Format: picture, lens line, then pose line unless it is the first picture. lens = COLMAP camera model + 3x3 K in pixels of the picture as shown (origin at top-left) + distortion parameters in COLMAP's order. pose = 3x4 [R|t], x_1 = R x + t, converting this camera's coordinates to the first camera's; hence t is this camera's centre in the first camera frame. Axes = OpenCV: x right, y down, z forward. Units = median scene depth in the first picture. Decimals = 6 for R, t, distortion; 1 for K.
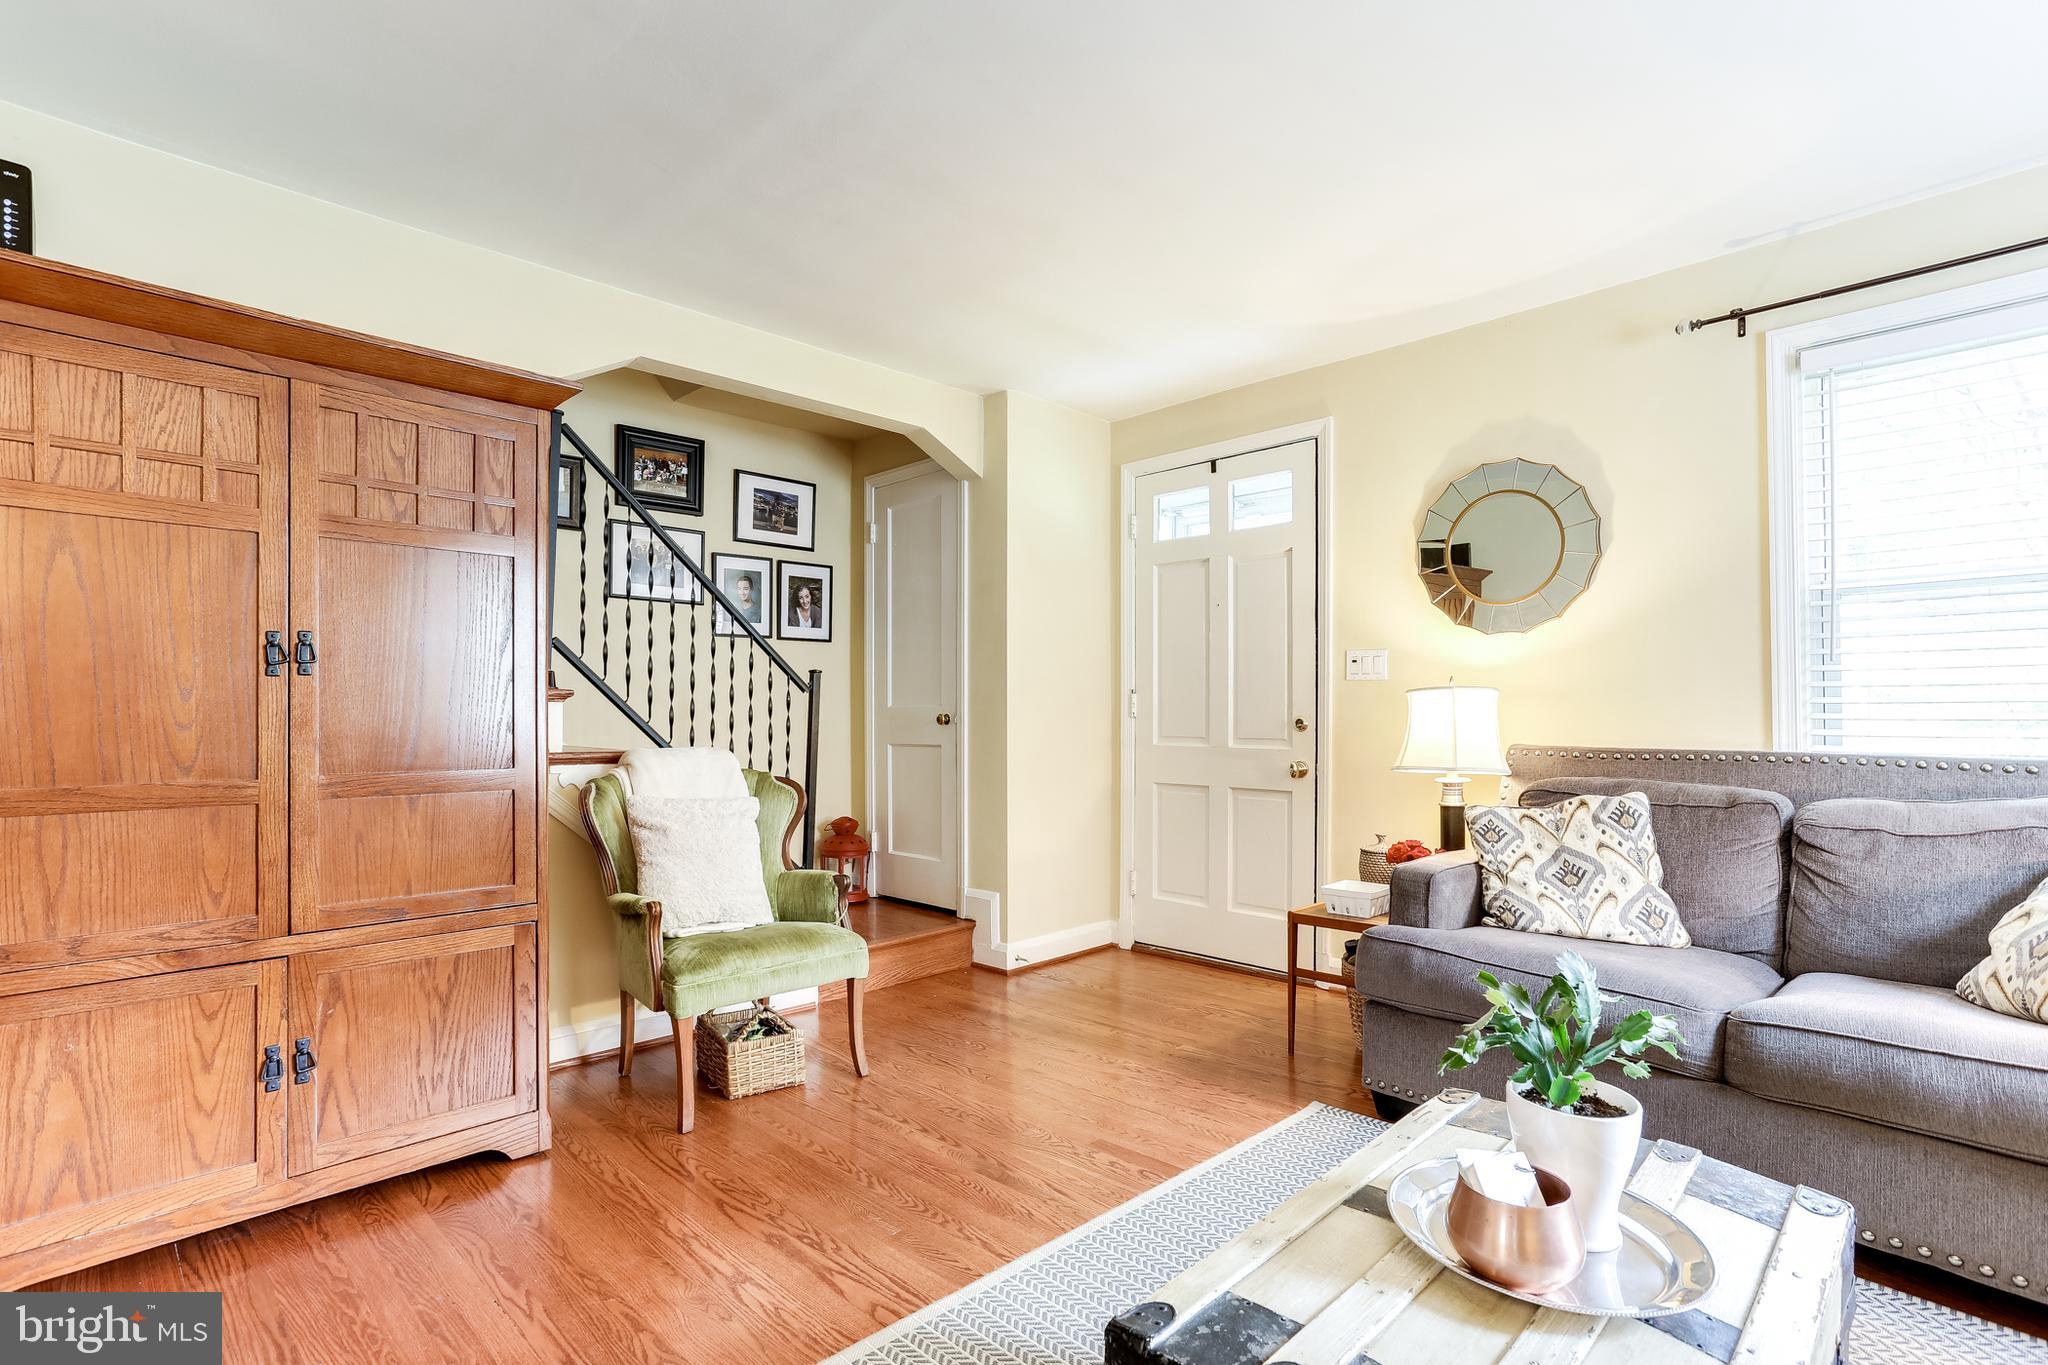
lens RADIAL K [[992.9, 0, 1024.0], [0, 992.9, 682.5], [0, 0, 1]] dist [-0.044420, 0.028256]
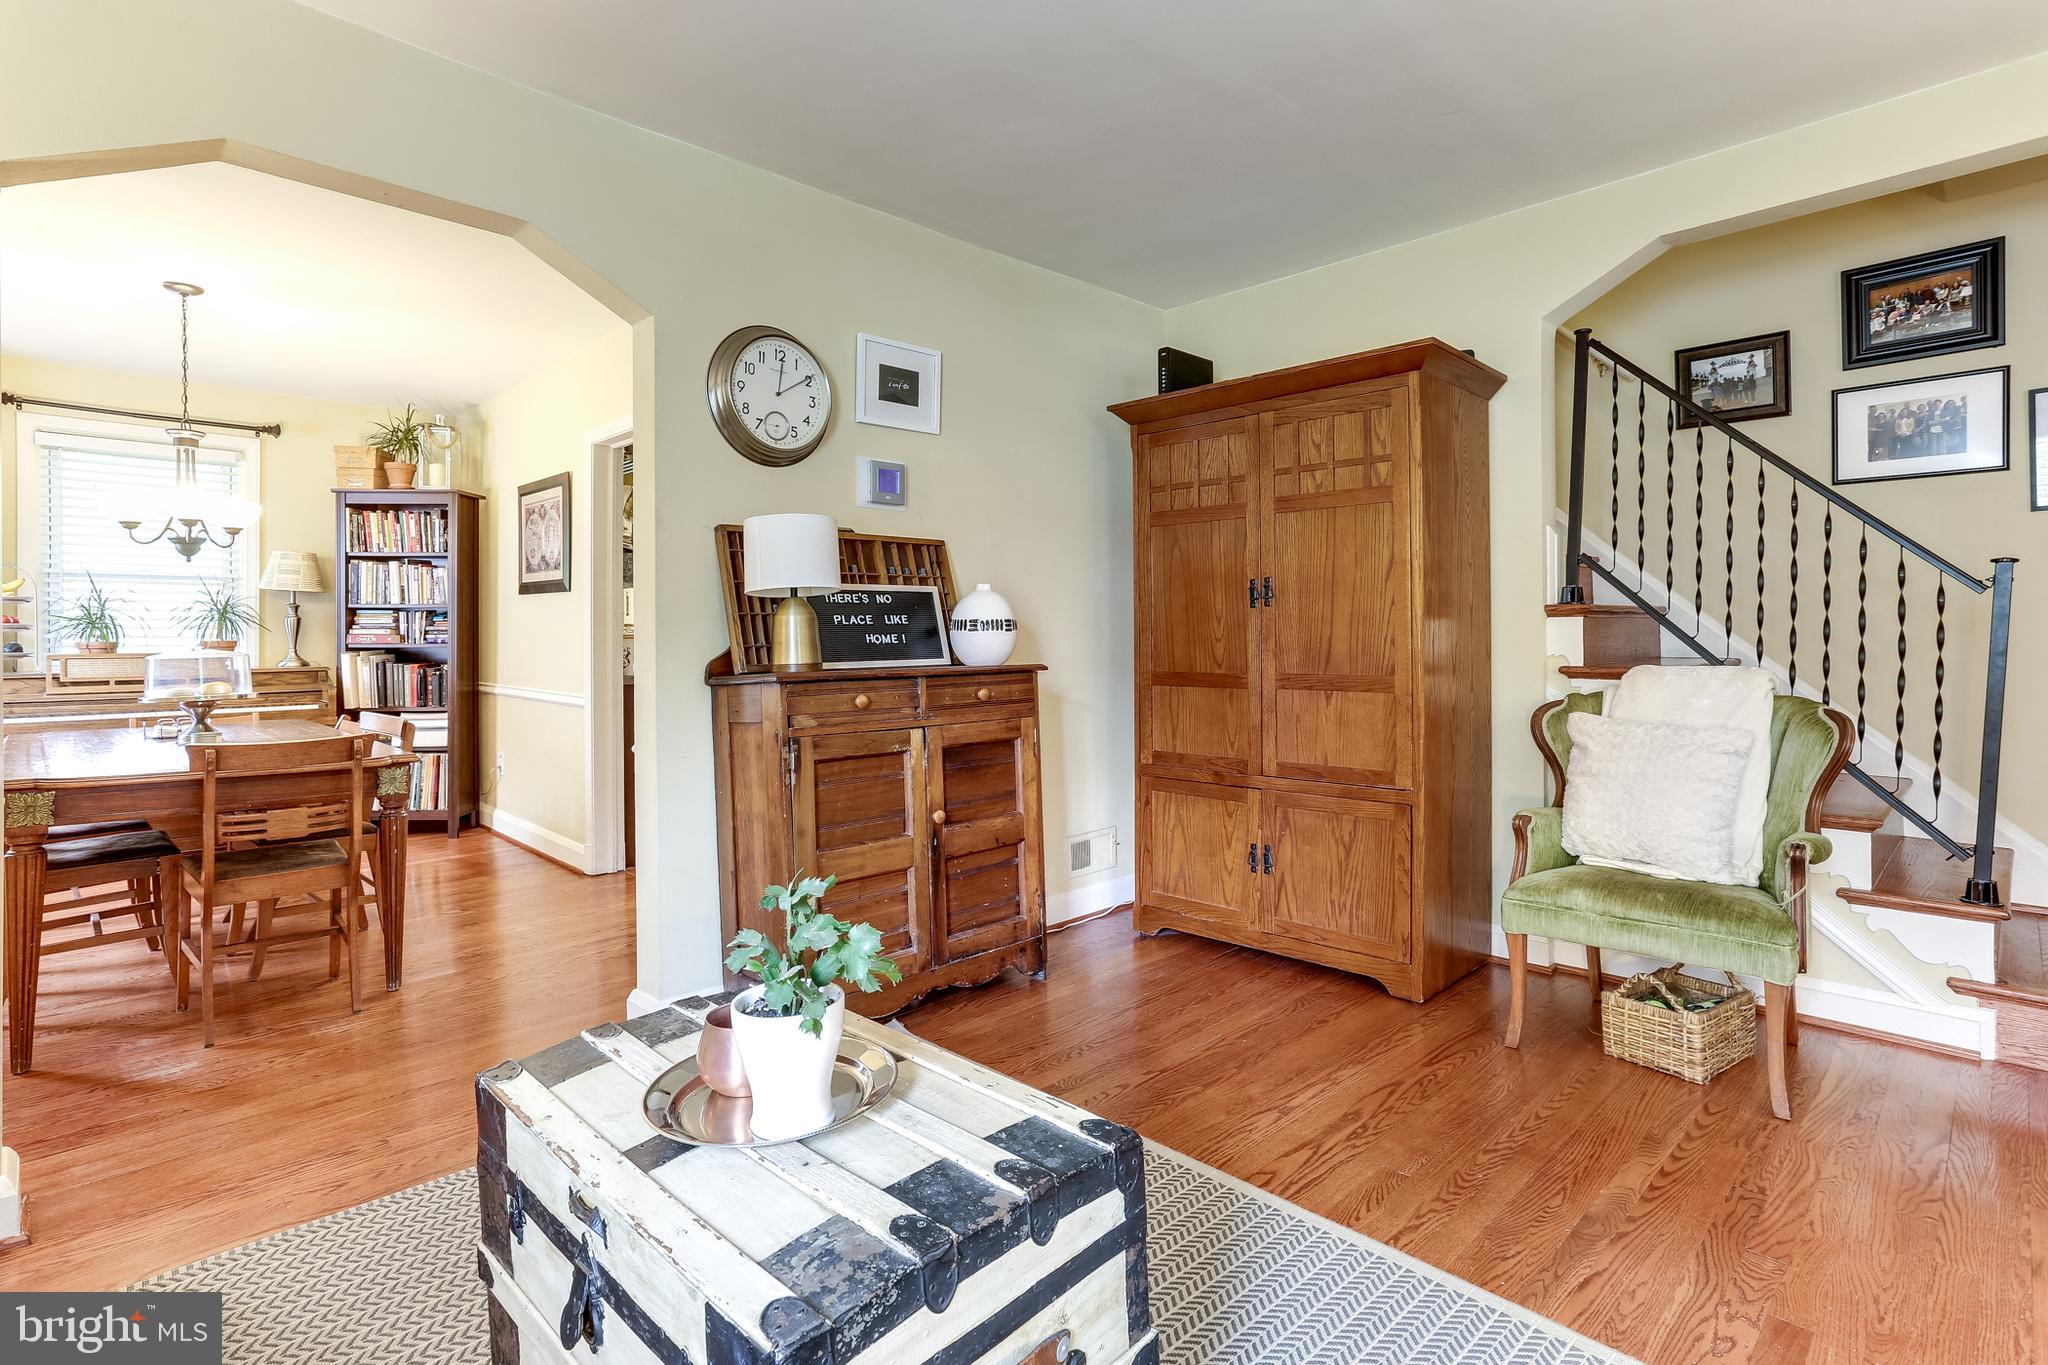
lens RADIAL K [[1003.6, 0, 1030.8], [0, 1003.6, 641.5], [0, 0, 1]] dist [-0.051949, 0.027586]
pose [[-0.005560, 0.010990, -0.999924, 0.610625], [0.040672, 0.999115, 0.010755, 0.011382], [0.999157, -0.040609, -0.006002, 0.487630]]
